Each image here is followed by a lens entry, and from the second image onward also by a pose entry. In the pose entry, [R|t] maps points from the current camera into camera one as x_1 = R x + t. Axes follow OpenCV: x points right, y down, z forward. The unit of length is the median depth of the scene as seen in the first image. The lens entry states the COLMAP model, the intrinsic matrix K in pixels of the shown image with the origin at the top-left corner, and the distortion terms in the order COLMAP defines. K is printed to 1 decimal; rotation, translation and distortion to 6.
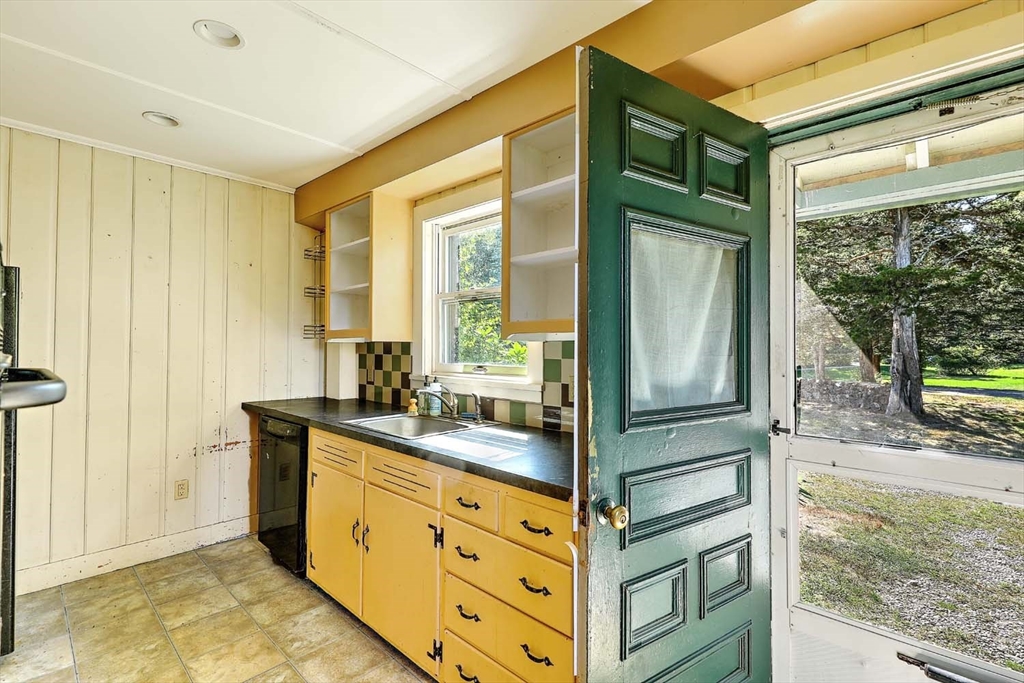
lens RADIAL K [[475.1, 0, 512.0], [0, 475.1, 341.5], [0, 0, 1]] dist [0.000061, -0.000238]
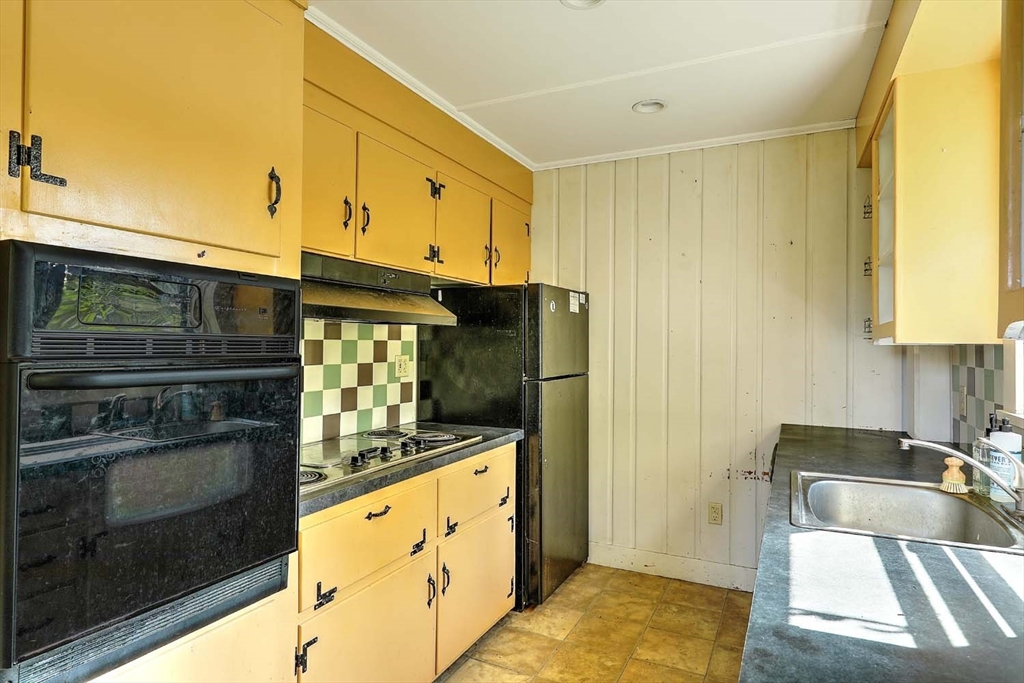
lens RADIAL K [[572.8, 0, 509.7], [0, 572.8, 340.2], [0, 0, 1]] dist [0.002146, -0.000907]
pose [[0.296701, -0.010143, -0.954917, 0.227810], [0.002531, 0.999948, -0.009835, 0.001799], [0.954967, 0.000501, 0.296711, 0.364959]]
